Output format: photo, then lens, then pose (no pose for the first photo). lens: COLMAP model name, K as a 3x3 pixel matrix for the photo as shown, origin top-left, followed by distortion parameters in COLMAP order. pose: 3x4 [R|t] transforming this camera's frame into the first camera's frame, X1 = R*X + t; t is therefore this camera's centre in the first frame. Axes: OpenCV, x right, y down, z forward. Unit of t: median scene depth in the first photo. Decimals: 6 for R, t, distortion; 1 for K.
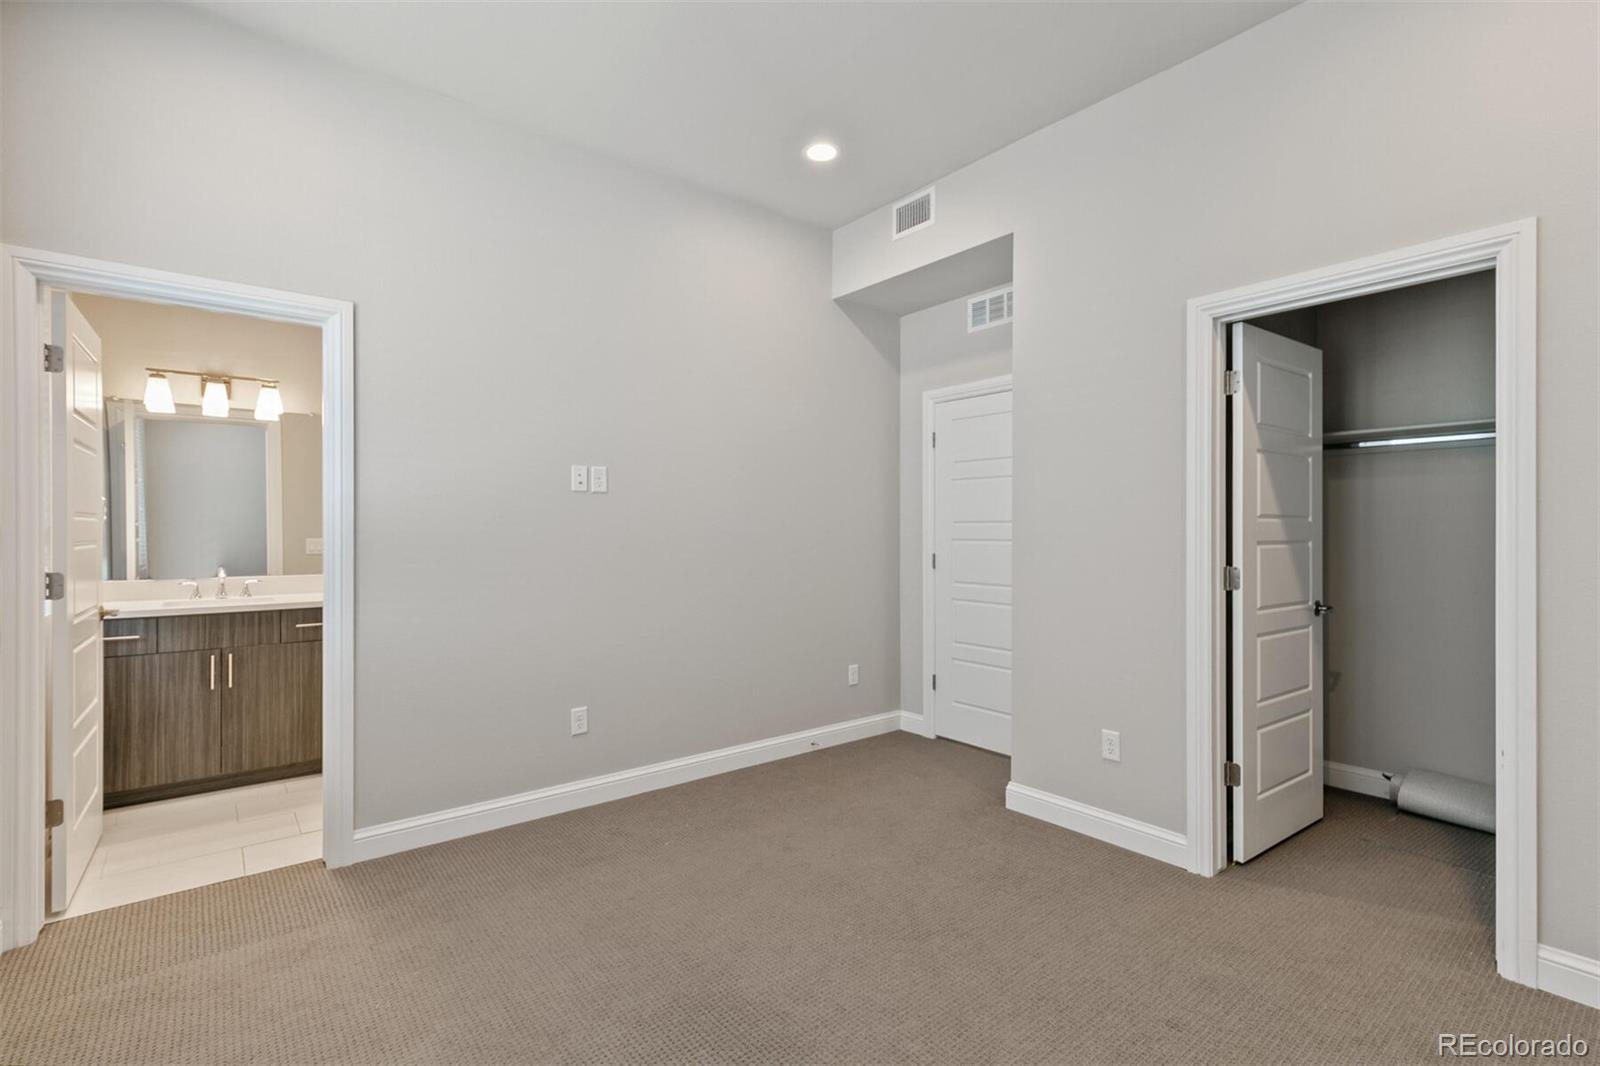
lens RADIAL K [[738.0, 0, 794.9], [0, 738.0, 526.8], [0, 0, 1]] dist [-0.012029, -0.000018]
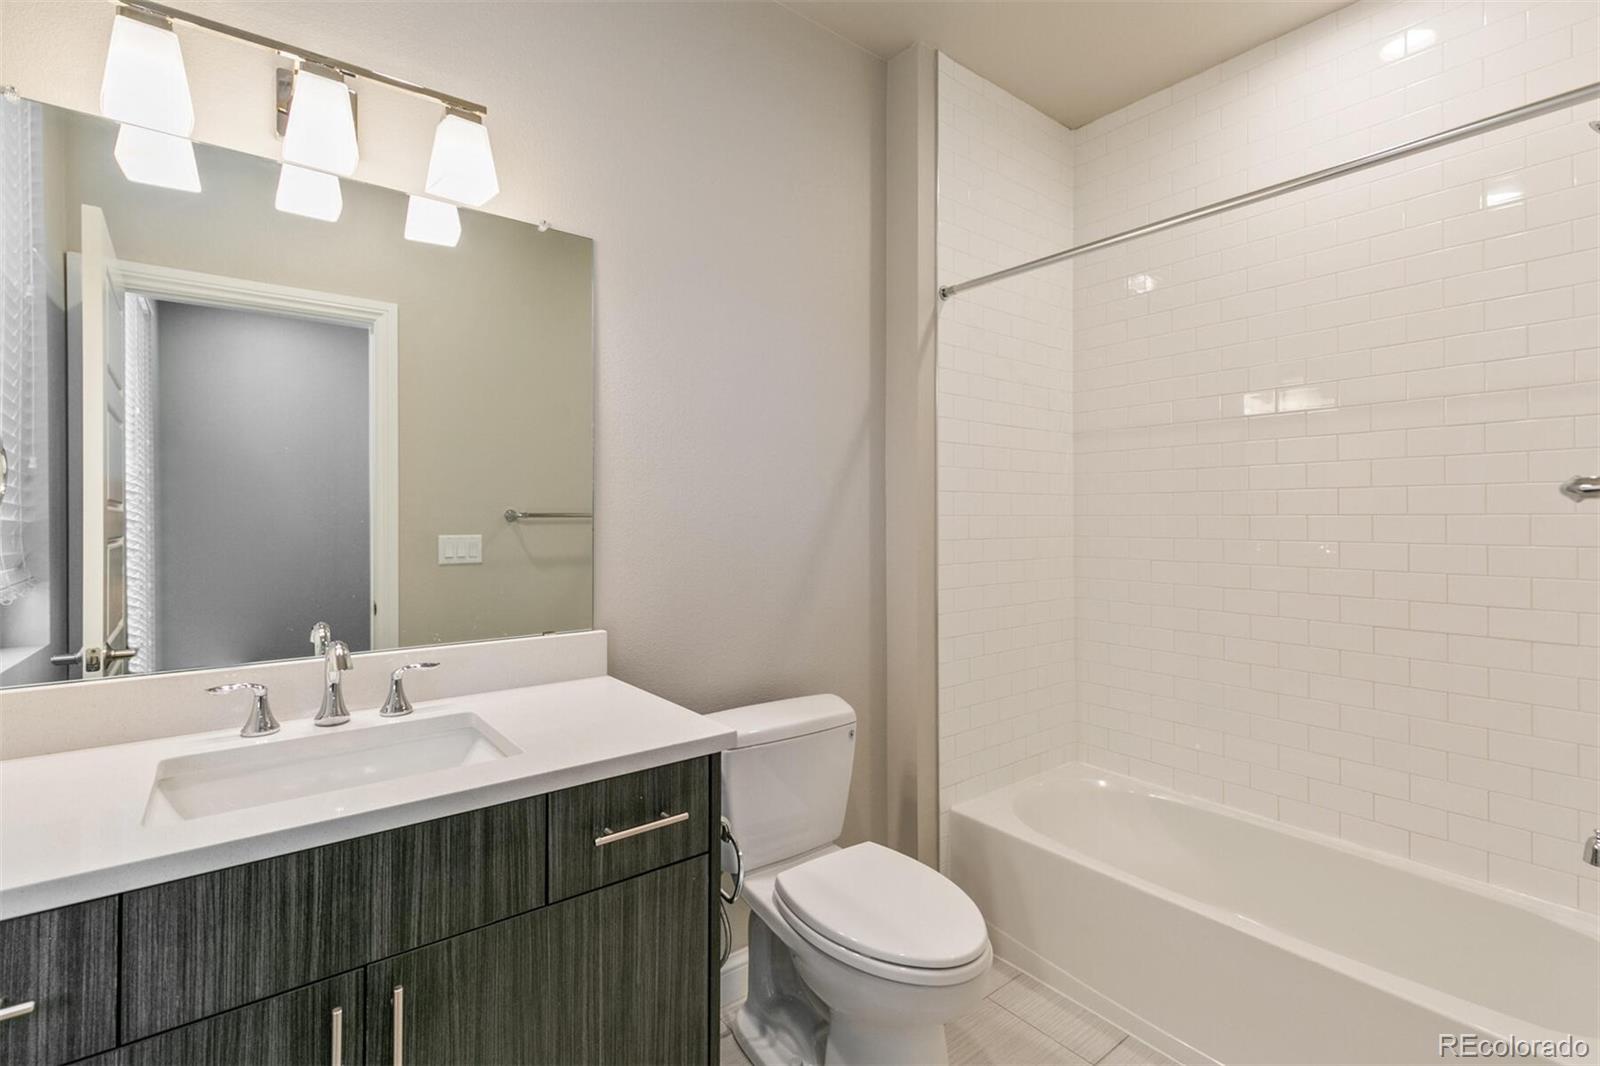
lens RADIAL K [[725.4, 0, 795.8], [0, 725.4, 515.9], [0, 0, 1]] dist [0.029311, -0.000222]
pose [[0.998929, -0.005246, -0.045979, -0.597639], [0.005457, 0.999975, 0.004473, -0.005321], [0.045954, -0.004719, 0.998932, 0.717323]]
